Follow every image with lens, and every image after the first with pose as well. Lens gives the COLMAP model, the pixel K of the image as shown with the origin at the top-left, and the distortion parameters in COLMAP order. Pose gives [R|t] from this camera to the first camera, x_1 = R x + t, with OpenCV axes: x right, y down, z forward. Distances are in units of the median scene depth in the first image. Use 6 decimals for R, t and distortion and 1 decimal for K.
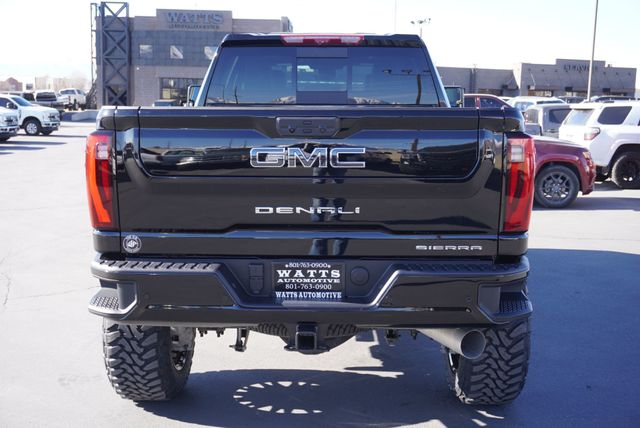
lens RADIAL K [[742.0, 0, 324.0], [0, 742.0, 216.7], [0, 0, 1]] dist [0.022811, 0.000000]
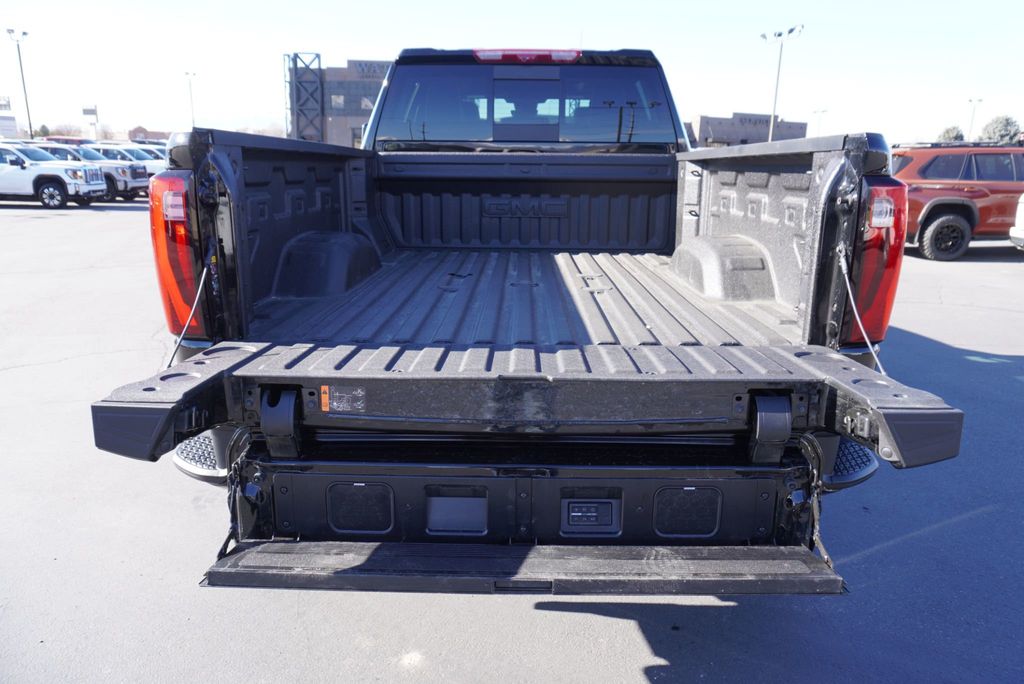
lens RADIAL K [[686.4, 0, 518.0], [0, 686.4, 338.7], [0, 0, 1]] dist [-0.038796, 0.037663]
pose [[0.999923, 0.000891, 0.012380, -0.020395], [-0.002259, 0.993828, 0.110908, -0.026389], [-0.012205, -0.110928, 0.993754, 0.269893]]
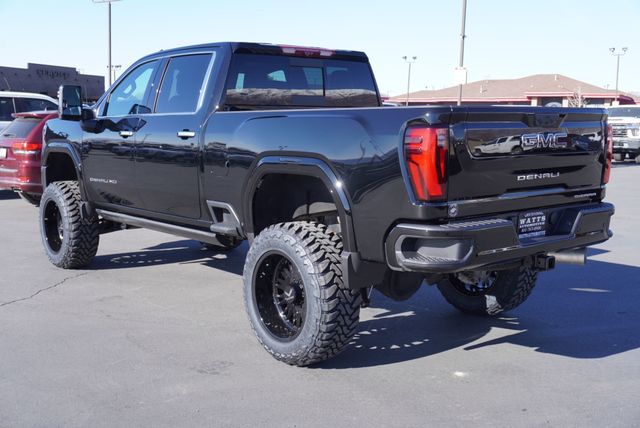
lens RADIAL K [[742.0, 0, 324.1], [0, 742.0, 215.1], [0, 0, 1]] dist [0.022811, 0.000000]
pose [[0.755469, -0.089352, 0.649063, -0.774789], [0.095364, 0.995103, 0.025992, -0.006230], [-0.648207, 0.042261, 0.760291, 0.090608]]
